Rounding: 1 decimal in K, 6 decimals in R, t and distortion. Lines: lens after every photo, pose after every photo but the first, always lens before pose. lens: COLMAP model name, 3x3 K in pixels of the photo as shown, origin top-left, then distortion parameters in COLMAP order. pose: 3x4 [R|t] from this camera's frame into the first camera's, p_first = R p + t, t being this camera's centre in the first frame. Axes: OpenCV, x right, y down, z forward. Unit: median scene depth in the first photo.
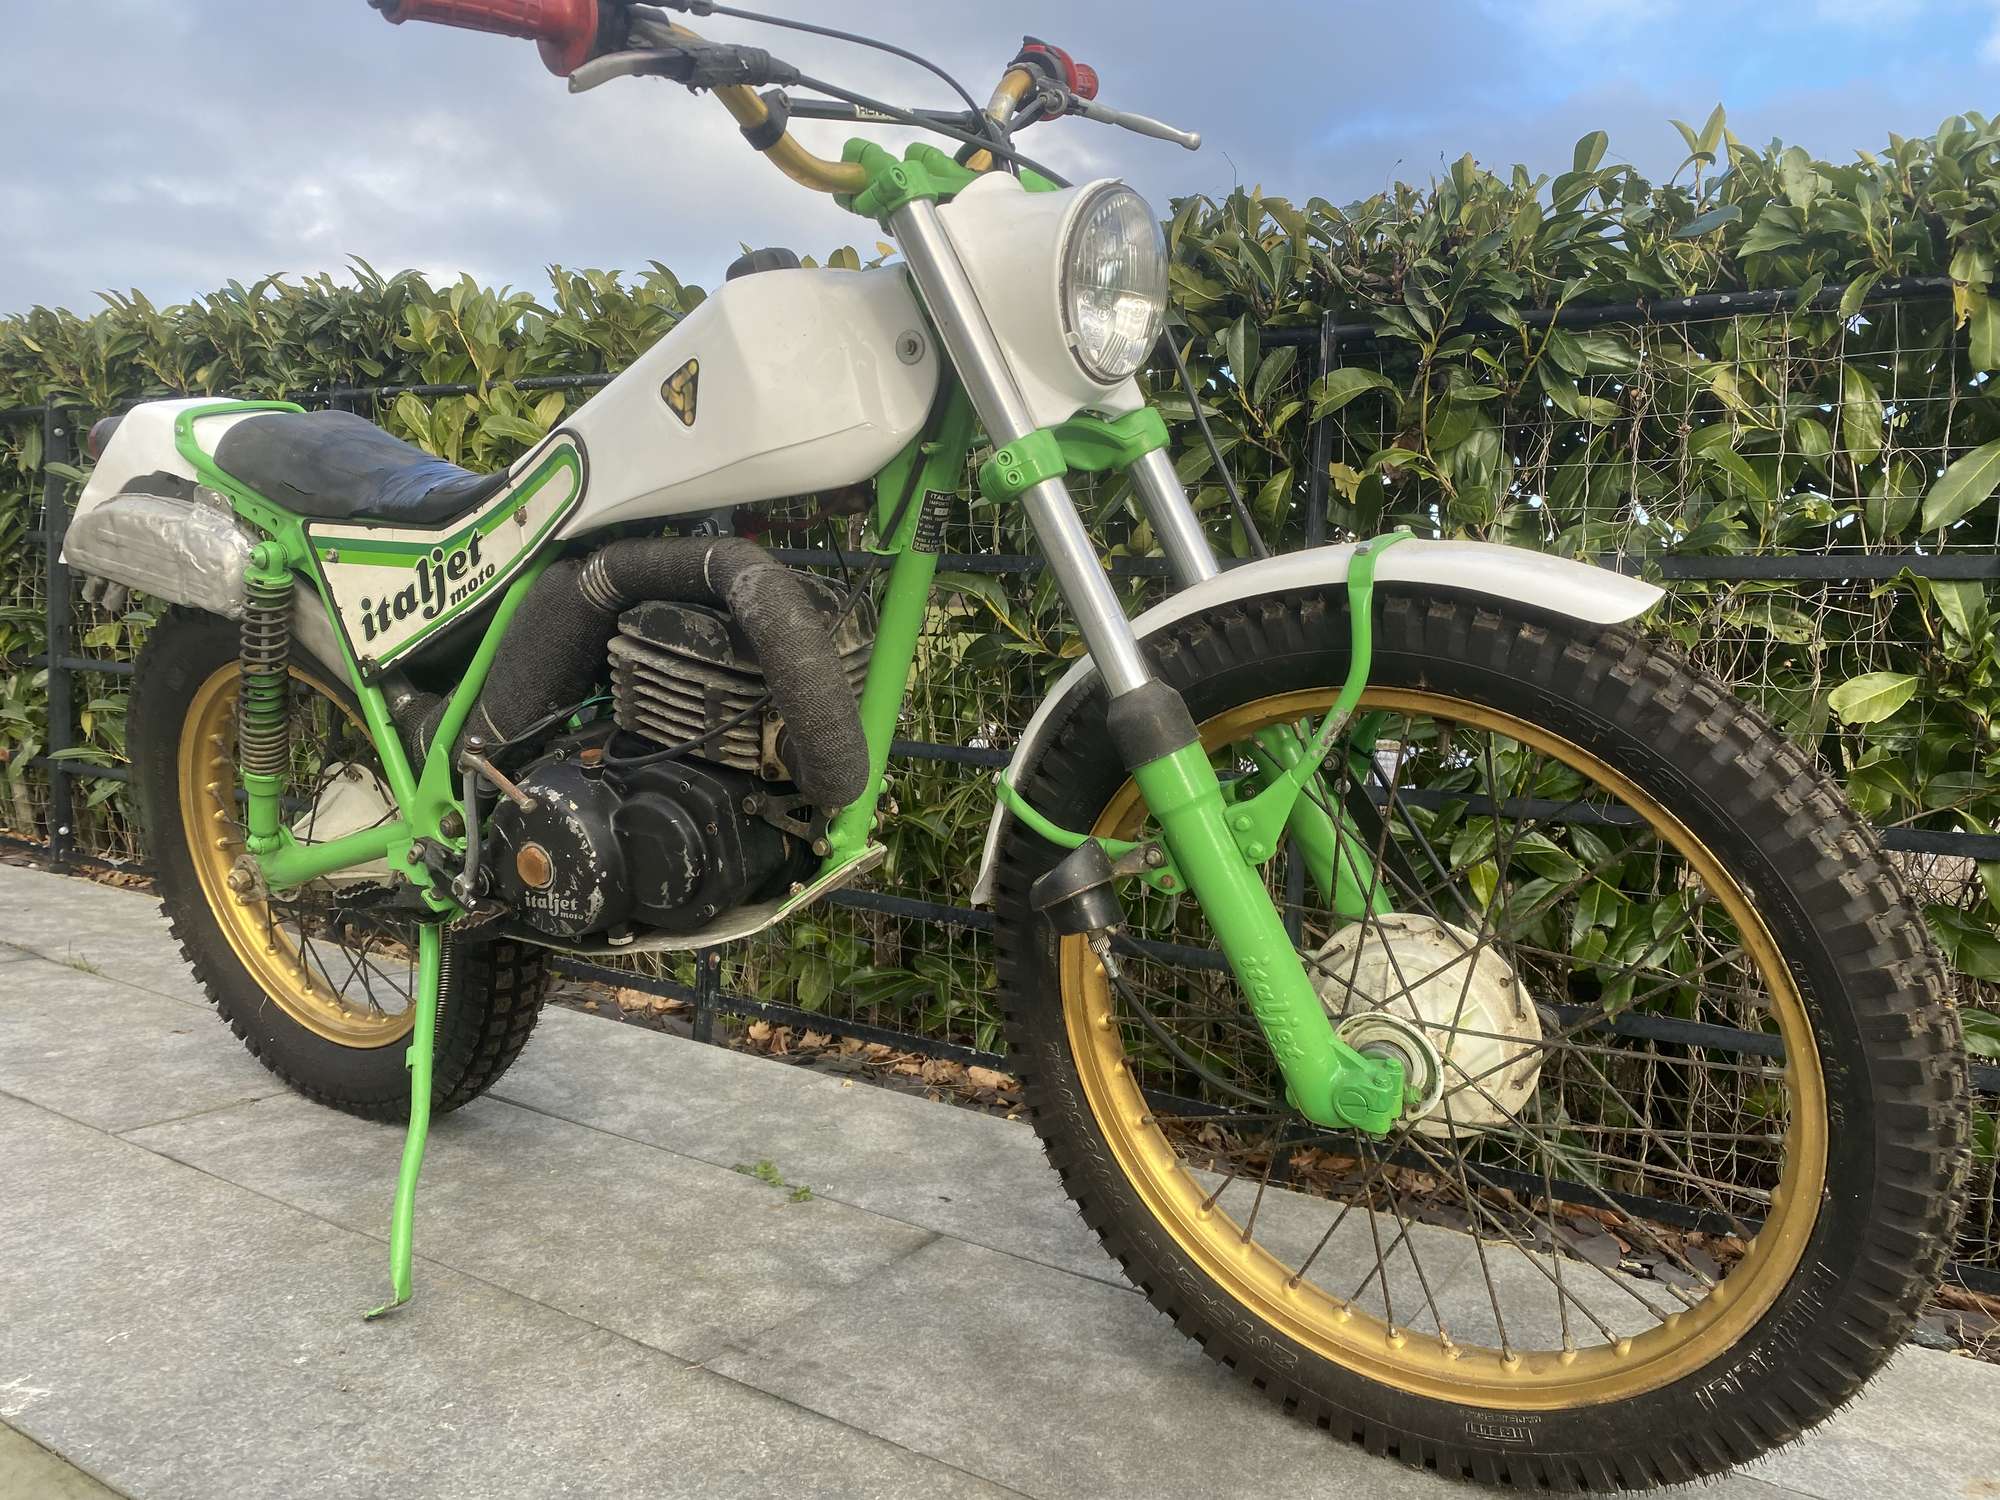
lens RADIAL K [[1596.7, 0, 1034.7], [0, 1596.7, 750.5], [0, 0, 1]] dist [0.006861, 0.000261]
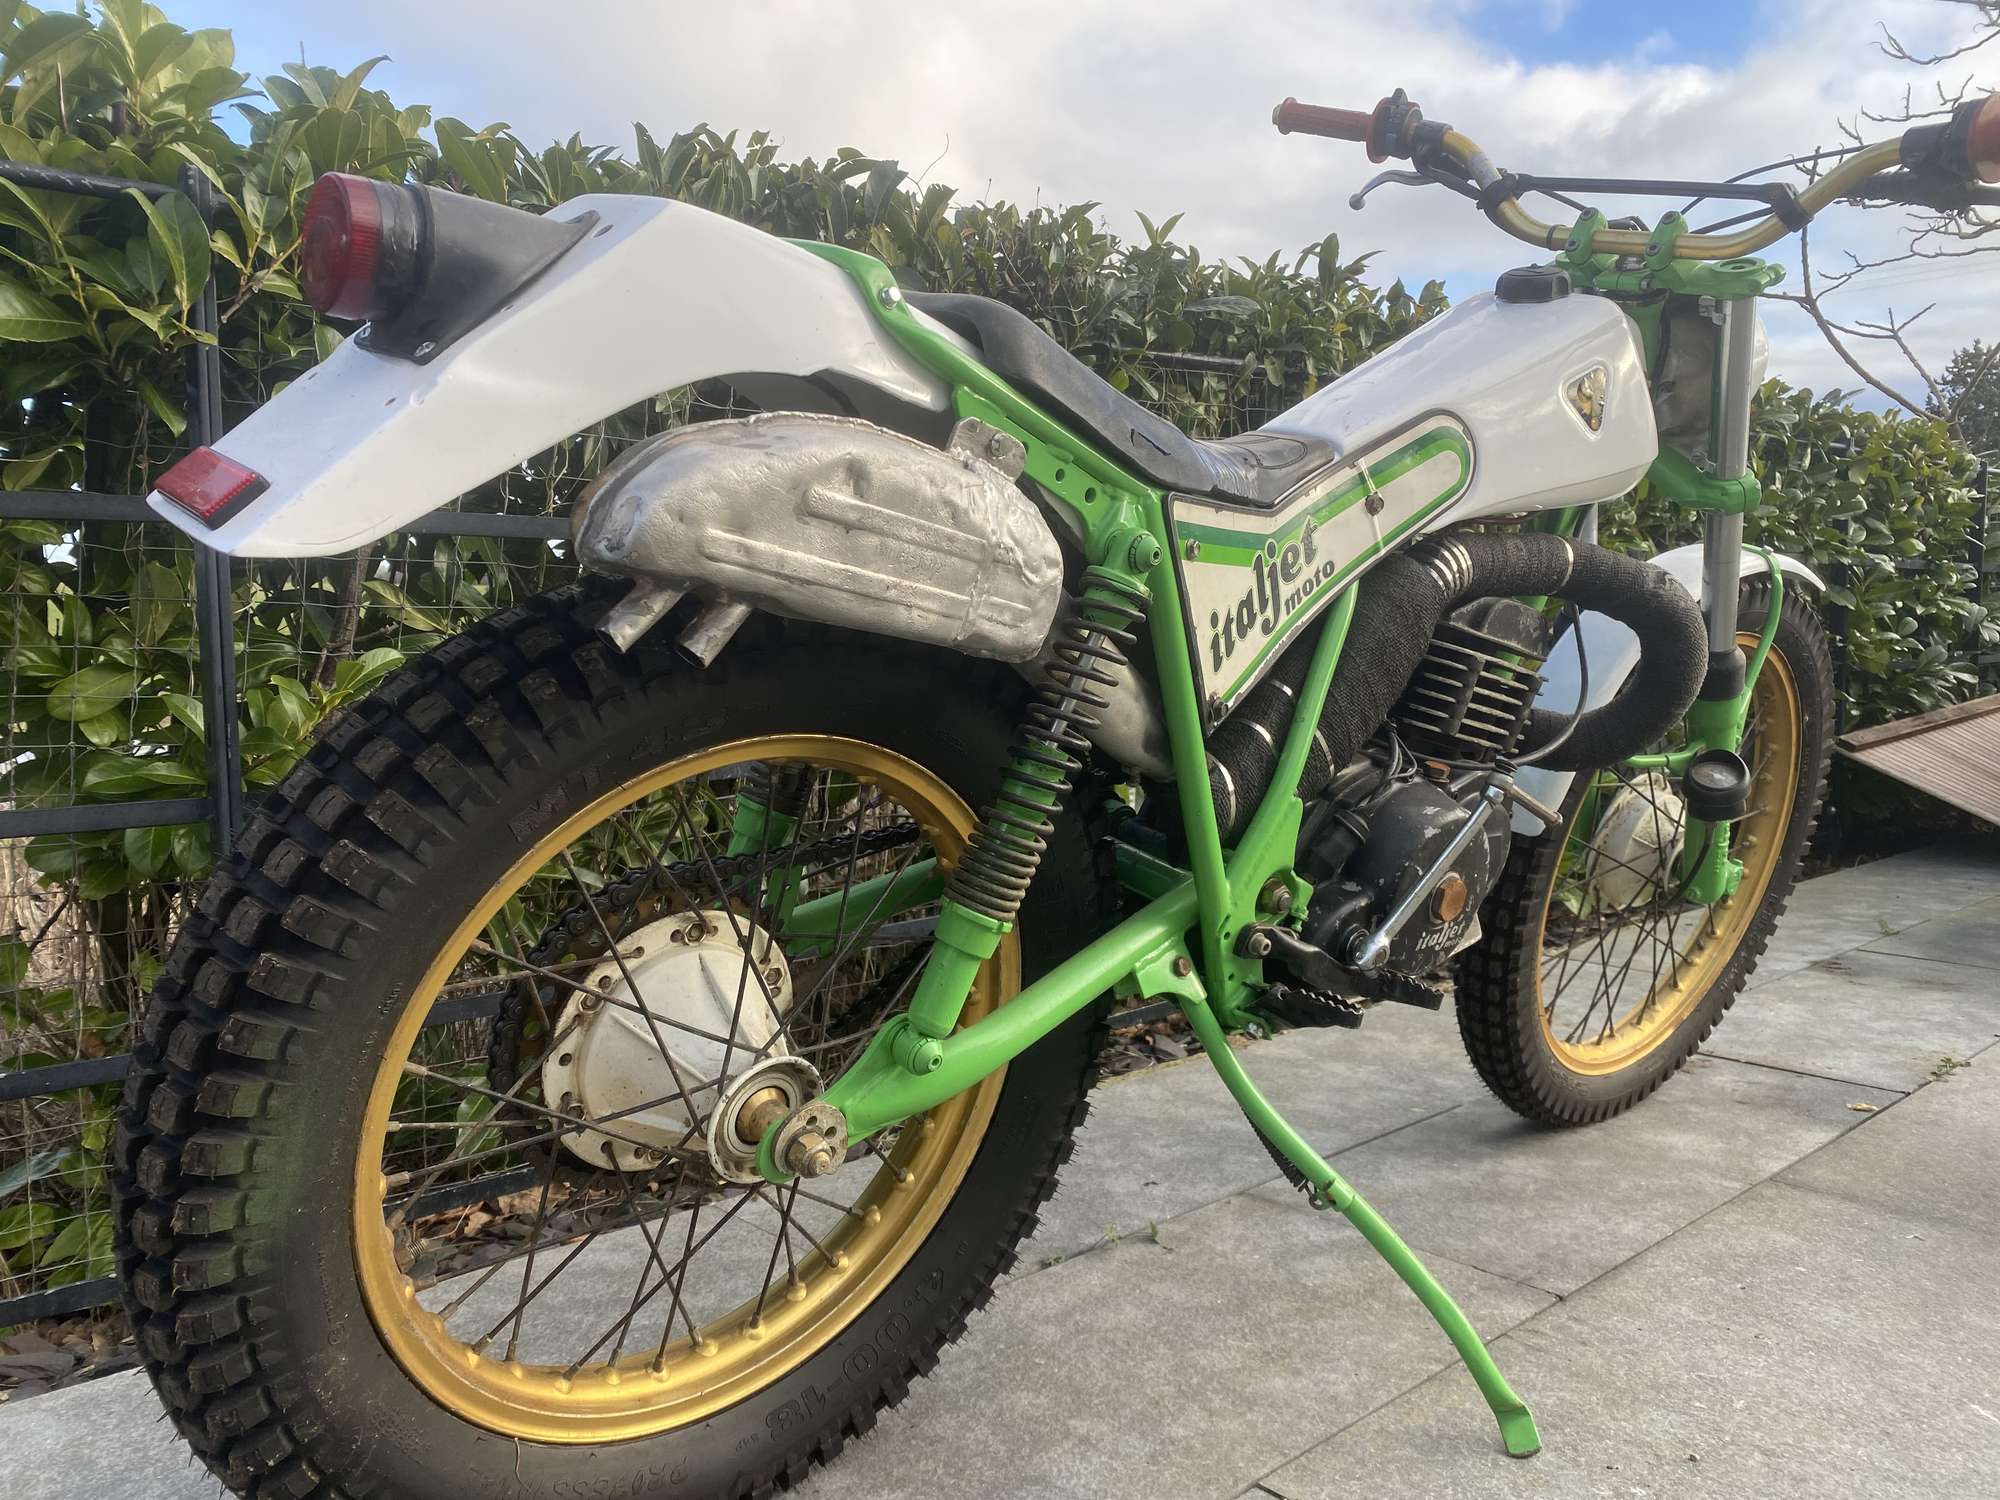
lens RADIAL K [[1496.1, 0, 1002.4], [0, 1496.1, 812.6], [0, 0, 1]] dist [0.001472, -0.000946]
pose [[0.298147, -0.173573, 0.938606, -1.101974], [0.091215, 0.984008, 0.152995, -0.120123], [-0.950152, 0.040000, 0.309211, 0.910769]]
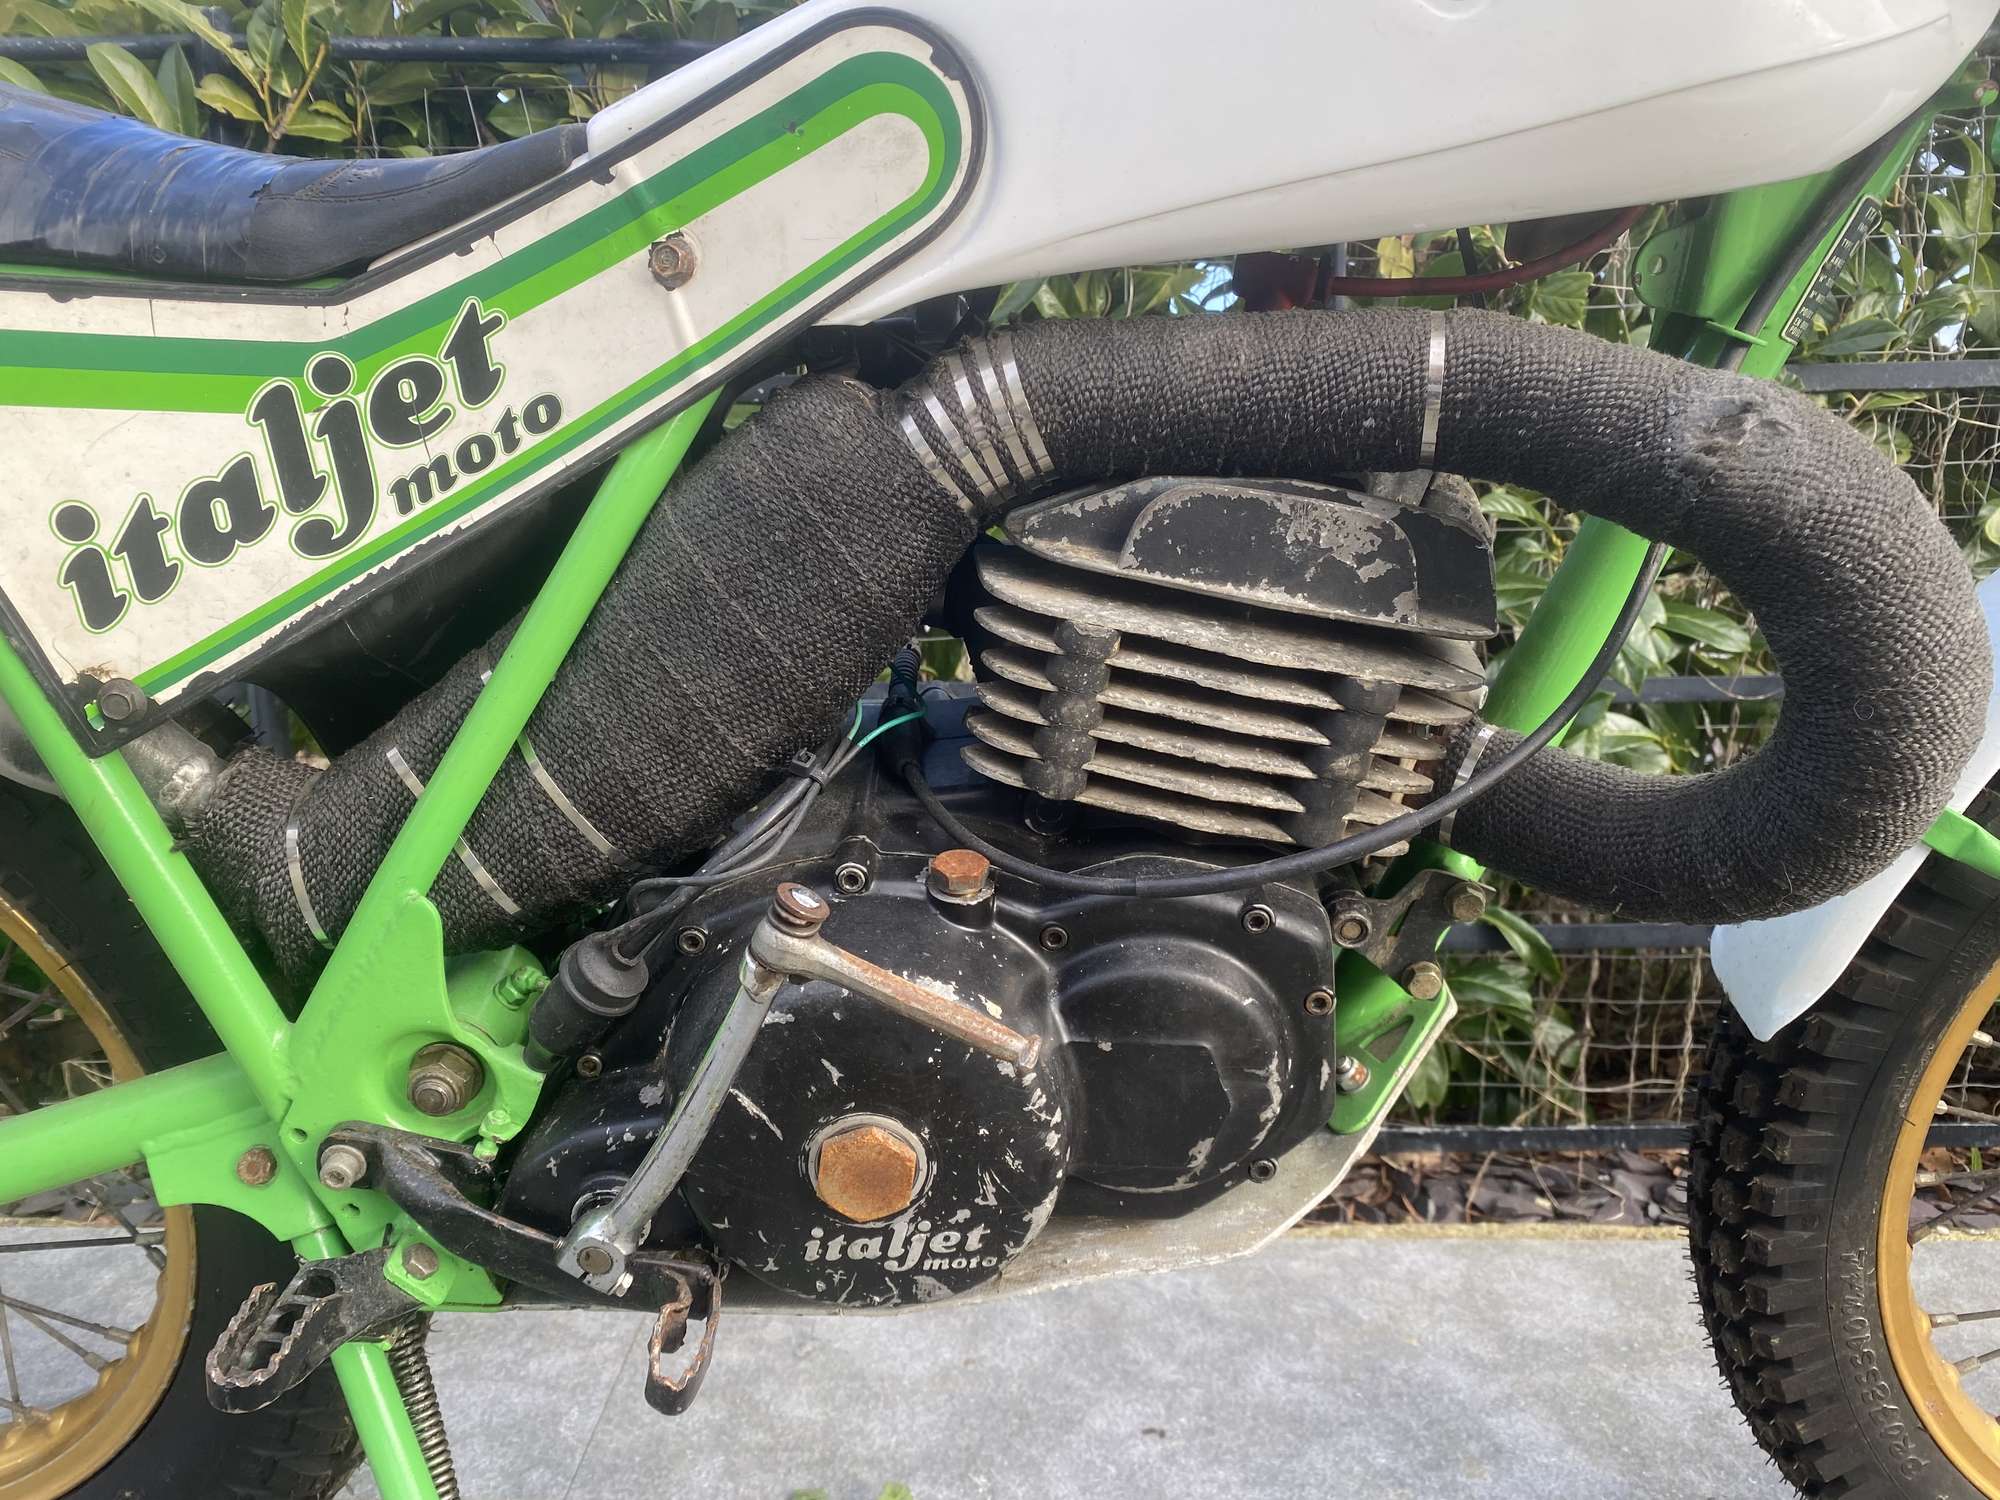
lens RADIAL K [[1565.4, 0, 1000.0], [0, 1565.4, 750.0], [0, 0, 1]] dist [0.007578, 0.003307]
pose [[0.850659, -0.132657, 0.508706, -0.437895], [0.079833, 0.989014, 0.124412, -0.070968], [-0.519621, -0.065220, 0.851904, 0.618498]]
